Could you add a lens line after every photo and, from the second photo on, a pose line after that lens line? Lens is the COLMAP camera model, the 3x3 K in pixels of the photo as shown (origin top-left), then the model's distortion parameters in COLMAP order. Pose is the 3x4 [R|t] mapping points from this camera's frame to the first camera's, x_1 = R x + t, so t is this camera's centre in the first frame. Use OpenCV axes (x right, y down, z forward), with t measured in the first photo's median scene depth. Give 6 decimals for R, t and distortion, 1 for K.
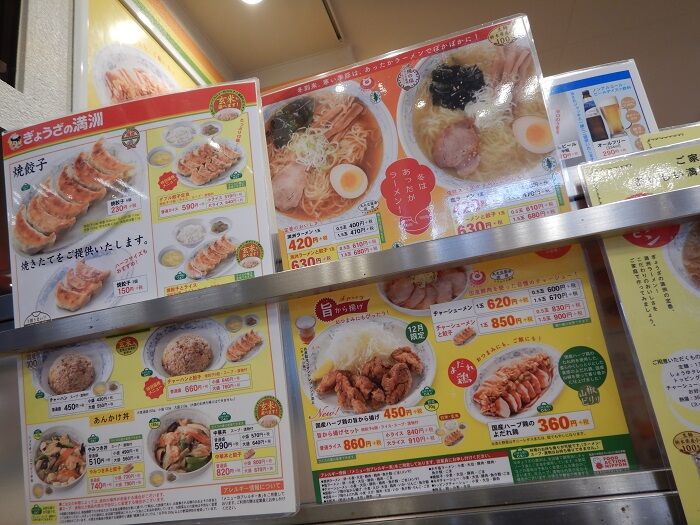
lens RADIAL K [[494.6, 0, 347.0], [0, 494.6, 262.0], [0, 0, 1]] dist [0.016793, -0.009607]
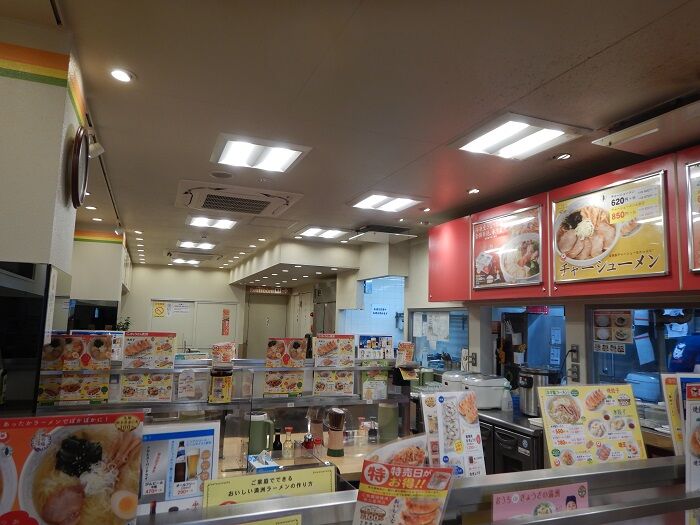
lens RADIAL K [[494.6, 0, 350.7], [0, 494.6, 261.5], [0, 0, 1]] dist [0.016793, -0.009607]
pose [[0.788605, 0.226540, 0.571648, -0.081543], [-0.287076, 0.957766, 0.016474, -1.064125], [-0.543773, -0.177098, 0.820334, -0.378330]]
